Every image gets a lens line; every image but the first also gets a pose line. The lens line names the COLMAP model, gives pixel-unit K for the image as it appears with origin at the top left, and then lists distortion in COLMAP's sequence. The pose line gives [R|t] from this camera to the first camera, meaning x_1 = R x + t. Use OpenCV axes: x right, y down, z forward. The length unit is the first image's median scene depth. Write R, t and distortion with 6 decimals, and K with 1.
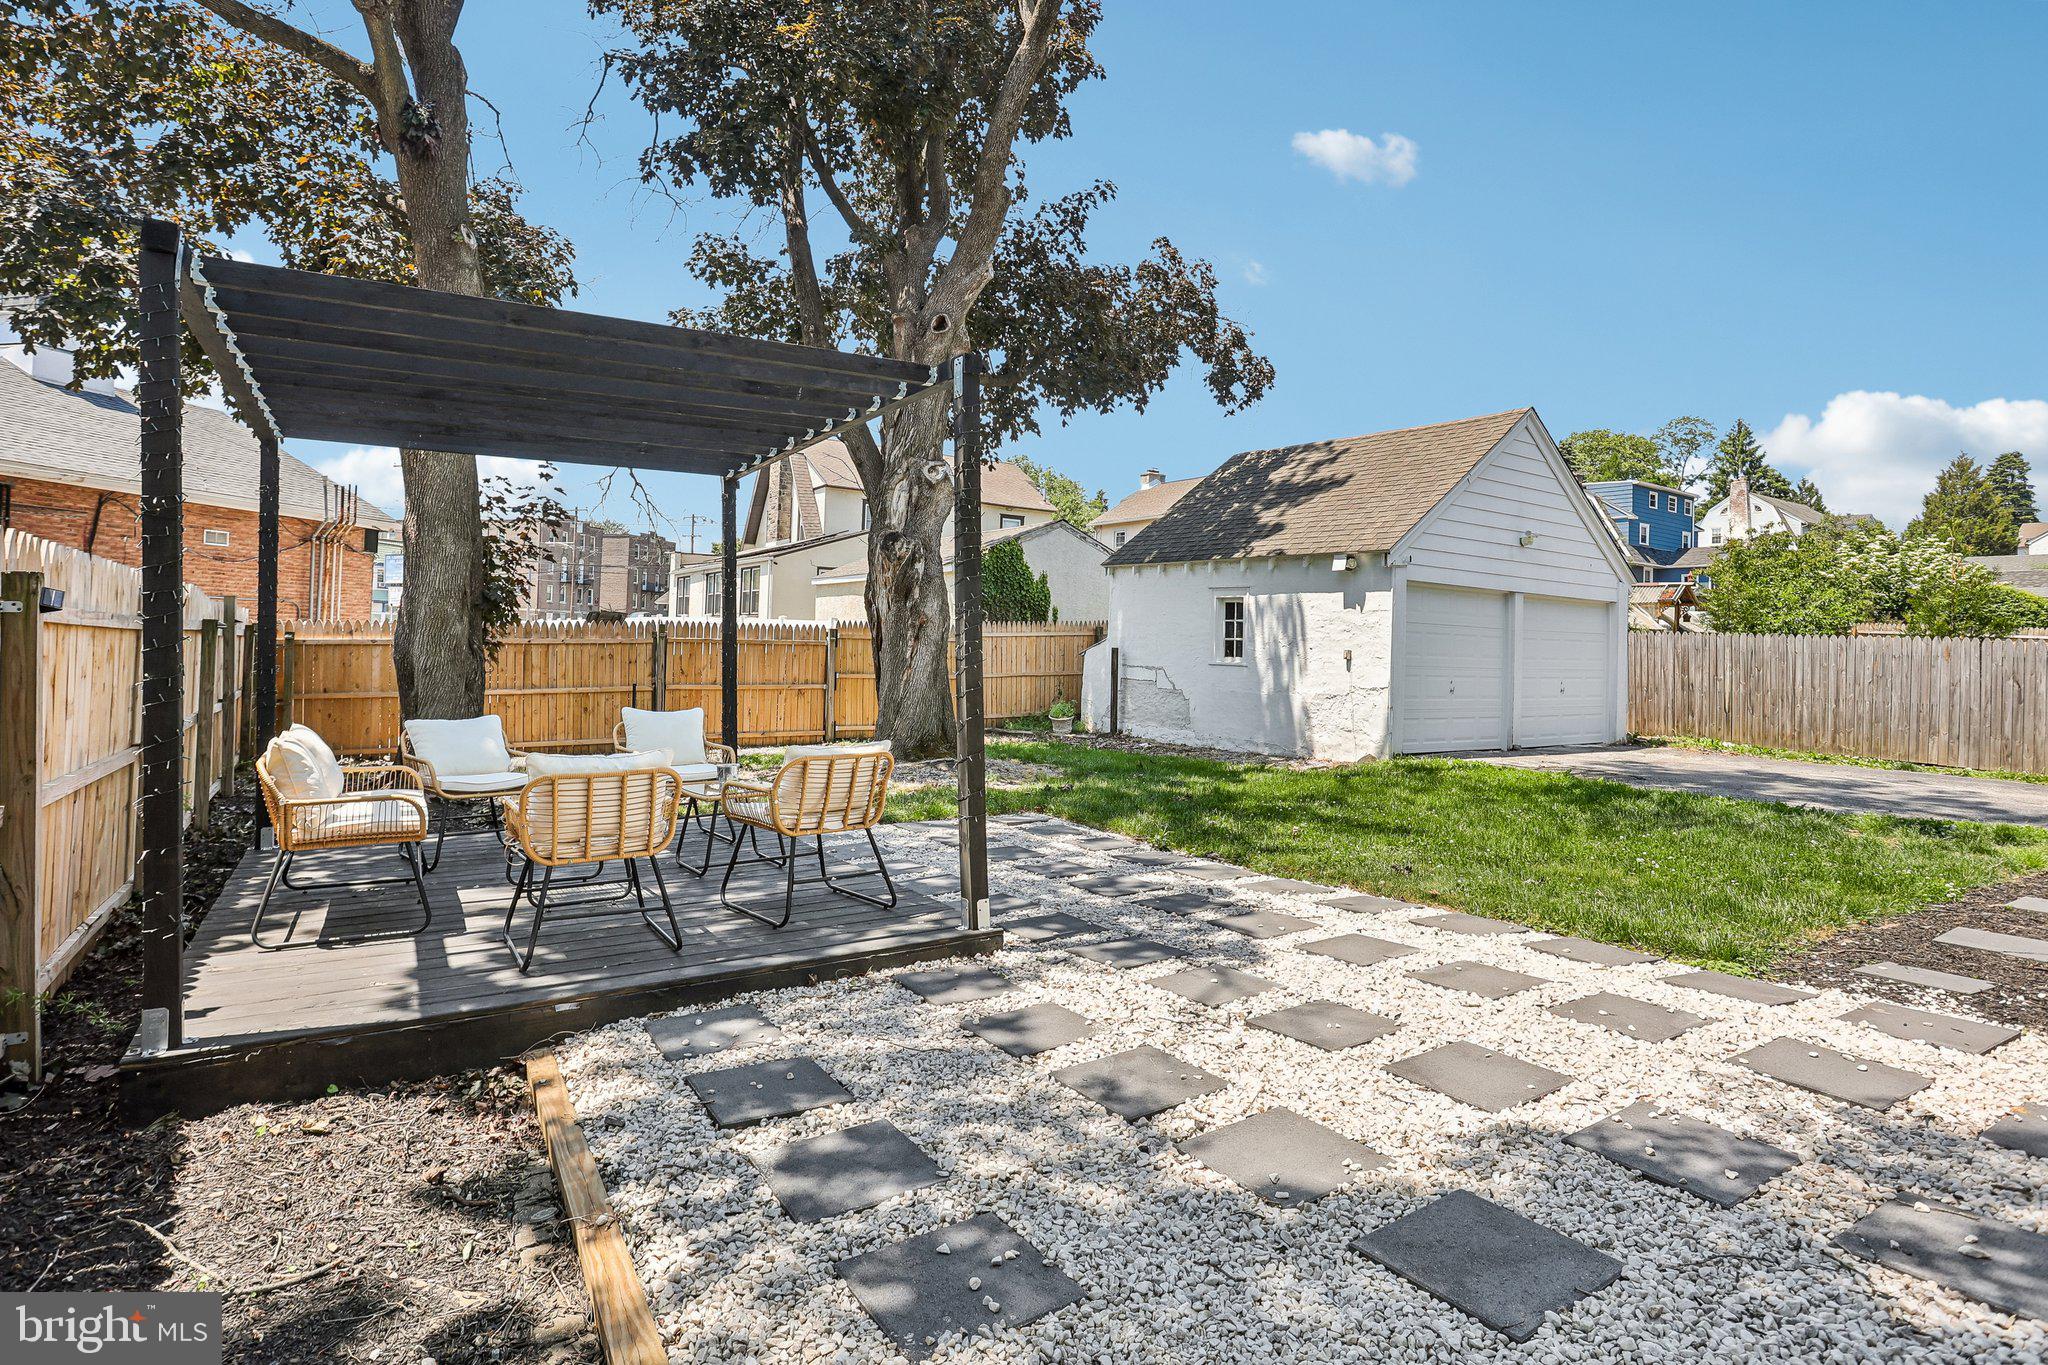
lens RADIAL K [[1074.7, 0, 1024.0], [0, 1074.7, 682.5], [0, 0, 1]] dist [-0.038693, -0.008033]
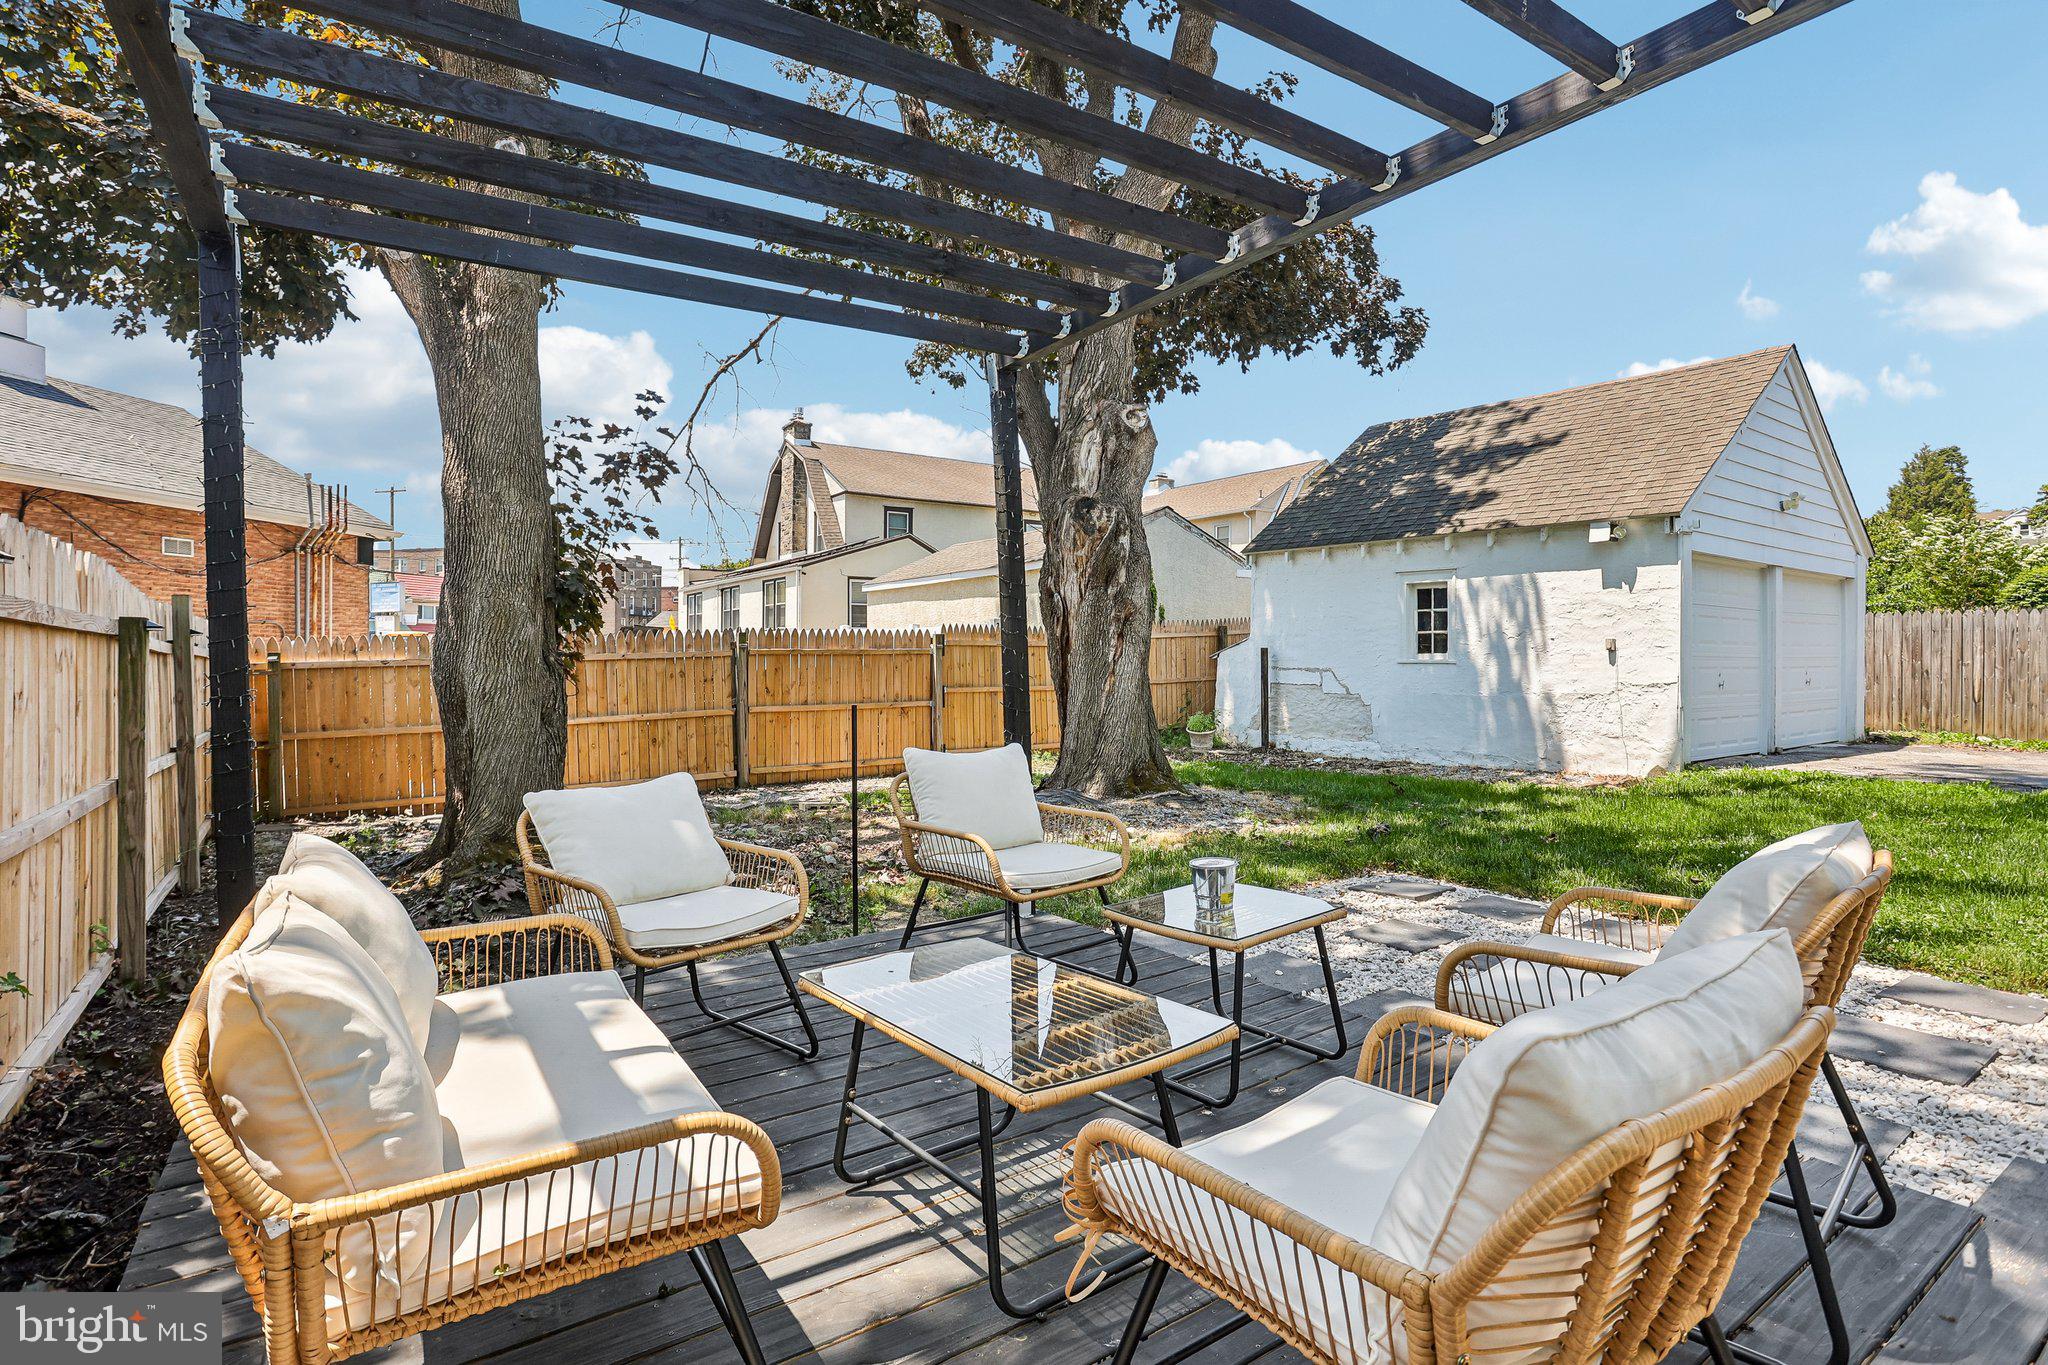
lens RADIAL K [[1062.8, 0, 1062.1], [0, 1062.8, 711.7], [0, 0, 1]] dist [-0.041311, 0.000382]
pose [[0.998752, -0.030559, 0.039512, -0.134654], [0.029887, 0.999400, 0.017494, -0.001264], [-0.040023, -0.016291, 0.999066, 0.192135]]
